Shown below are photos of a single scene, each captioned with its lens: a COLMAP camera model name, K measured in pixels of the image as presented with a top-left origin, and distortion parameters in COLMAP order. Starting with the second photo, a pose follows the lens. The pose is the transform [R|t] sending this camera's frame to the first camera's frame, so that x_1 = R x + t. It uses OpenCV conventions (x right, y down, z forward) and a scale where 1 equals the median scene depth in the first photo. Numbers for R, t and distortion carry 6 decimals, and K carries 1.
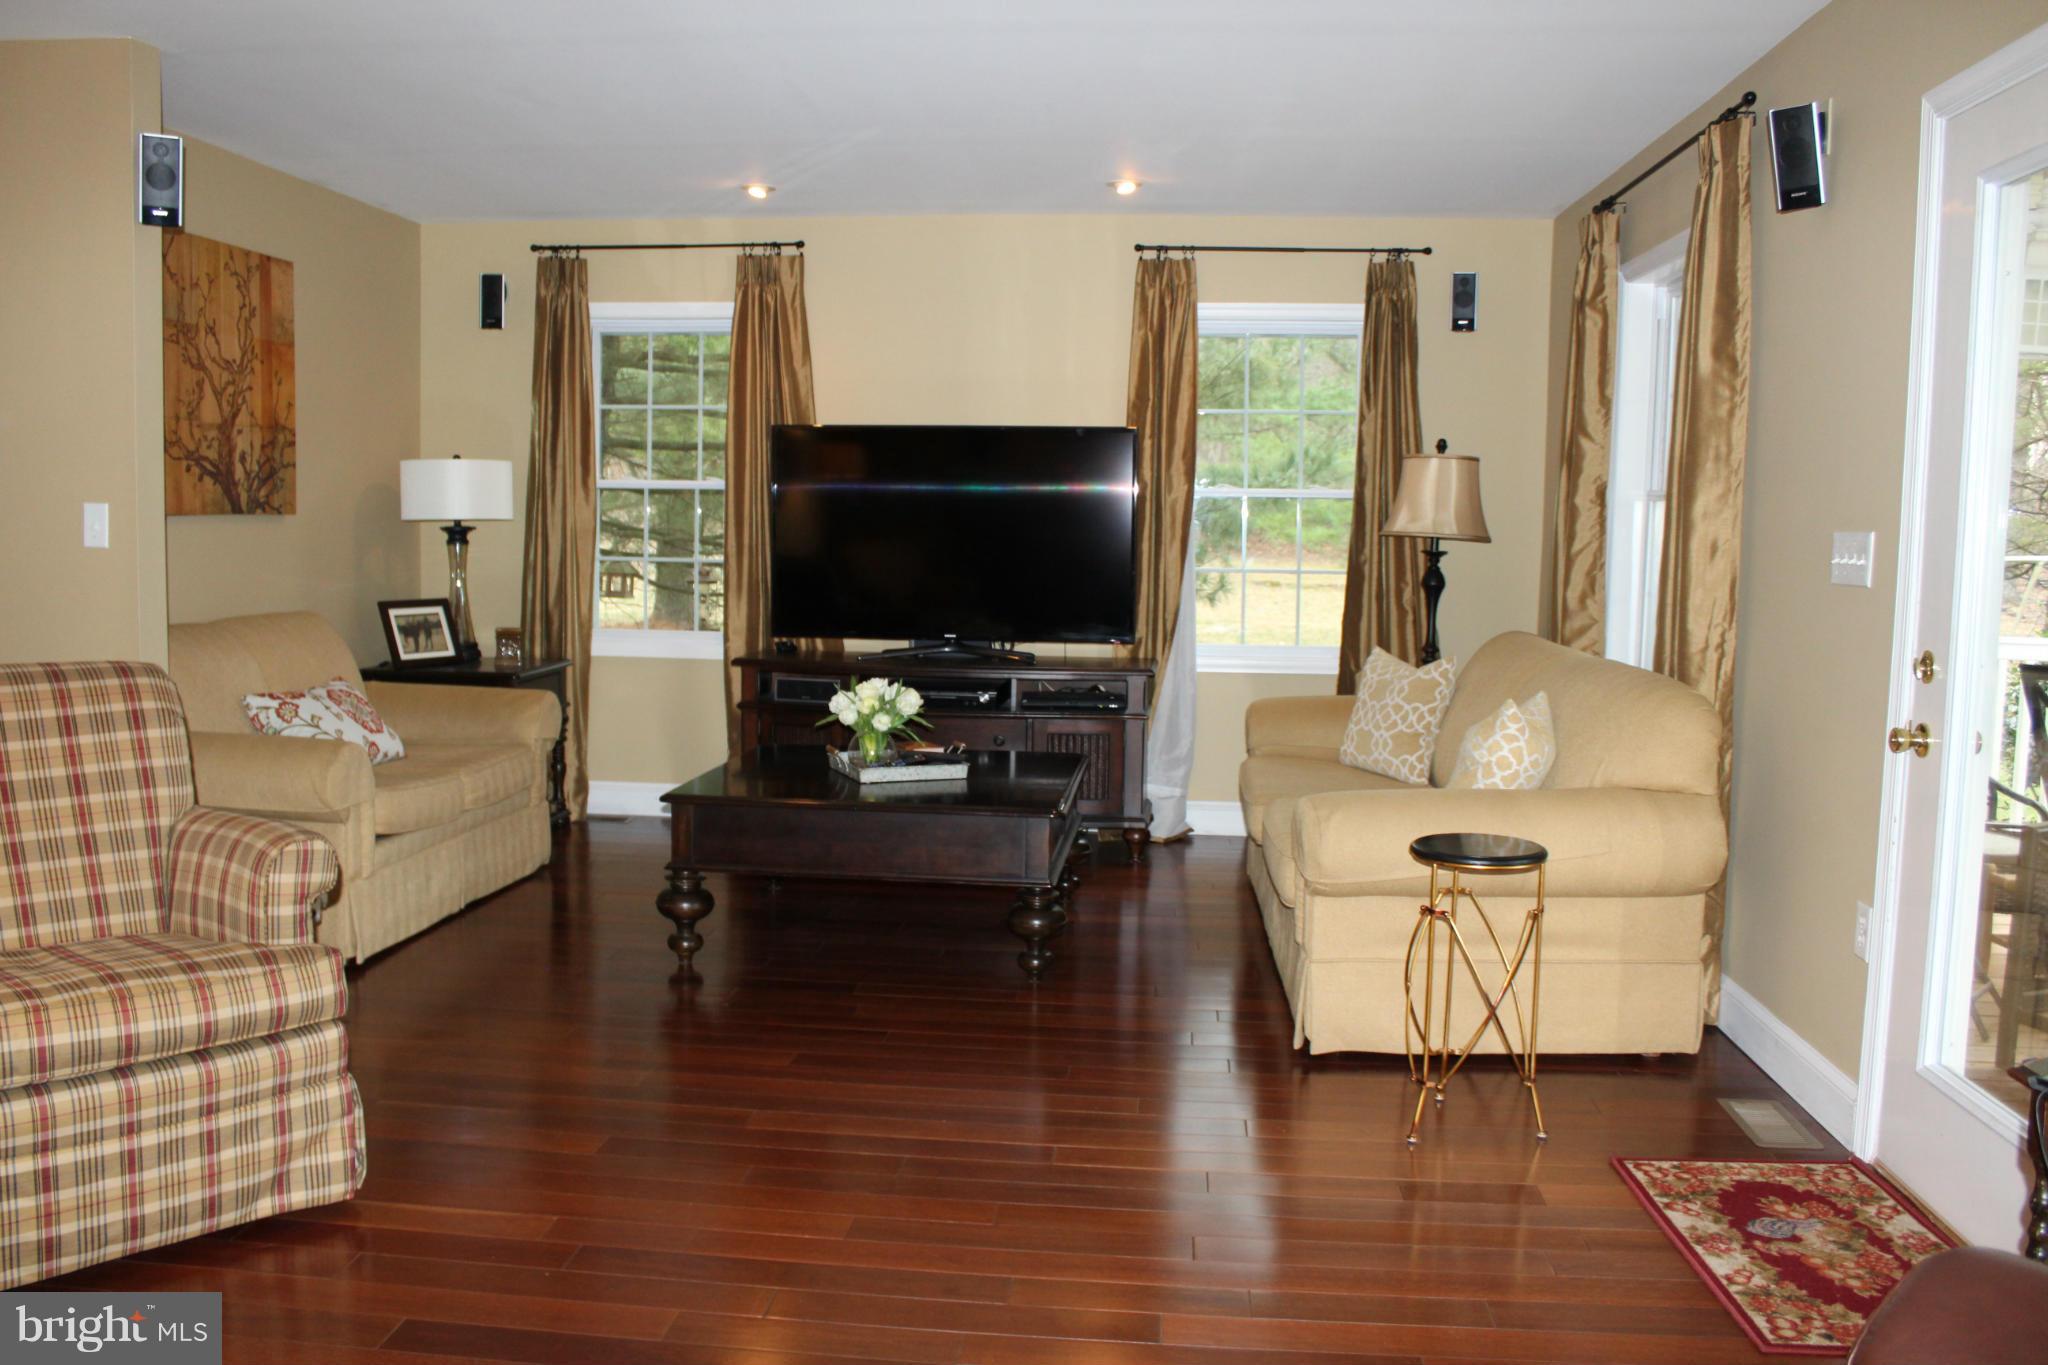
lens RADIAL K [[1716.0, 0, 993.8], [0, 1716.0, 677.9], [0, 0, 1]] dist [-0.168671, 0.151732]
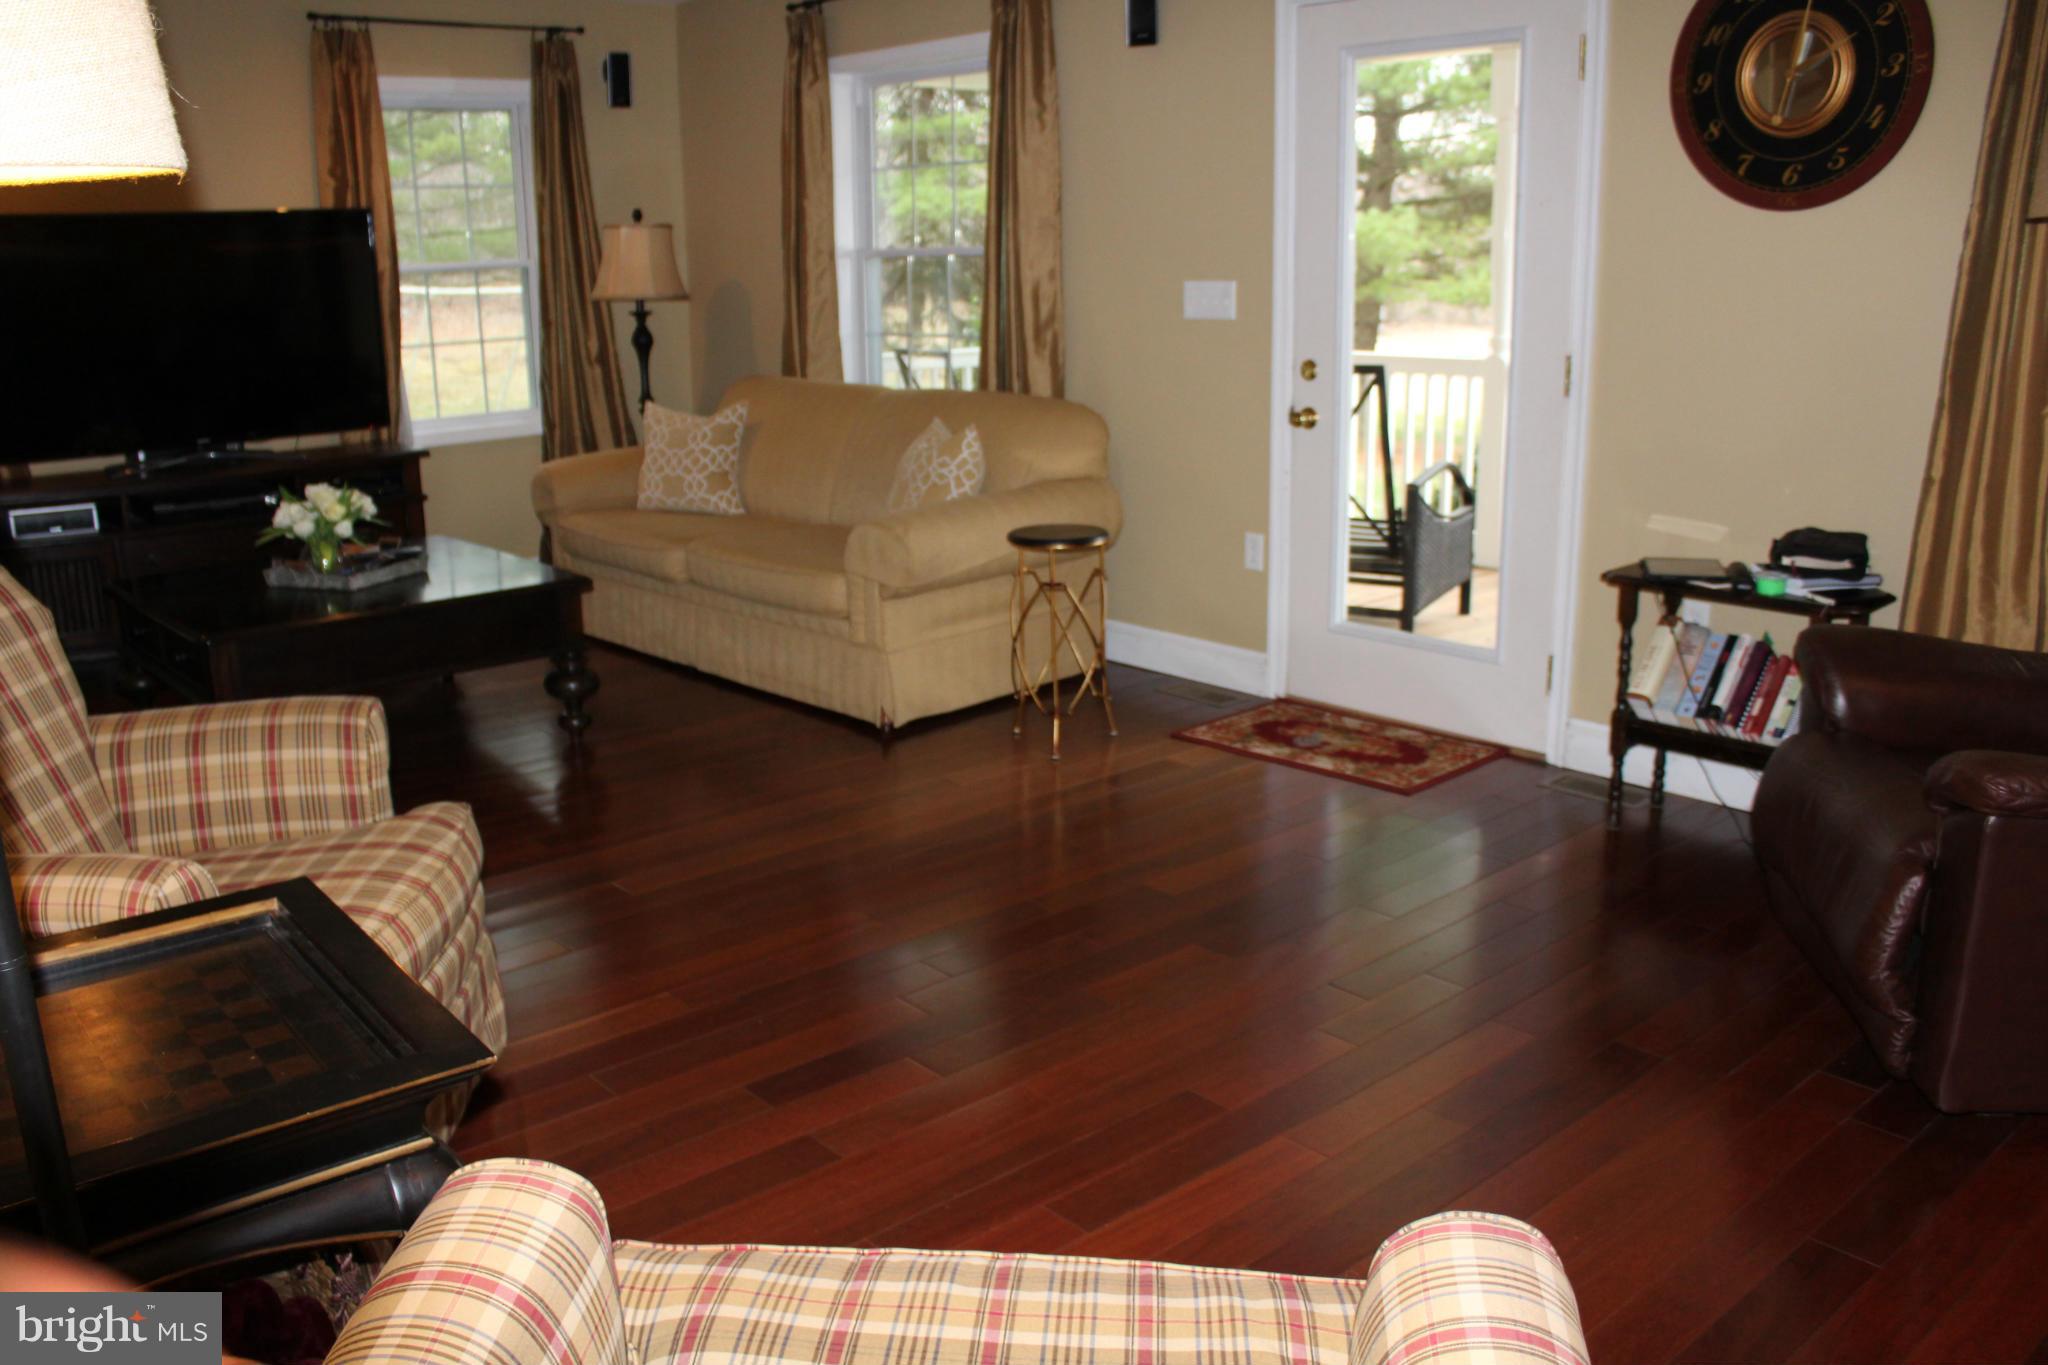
lens RADIAL K [[1716.0, 0, 993.8], [0, 1716.0, 677.9], [0, 0, 1]] dist [-0.168671, 0.151732]
pose [[0.673606, -0.205289, 0.710008, -0.469988], [0.103257, 0.977369, 0.184630, -0.024634], [-0.731842, -0.051054, 0.679559, 0.083779]]
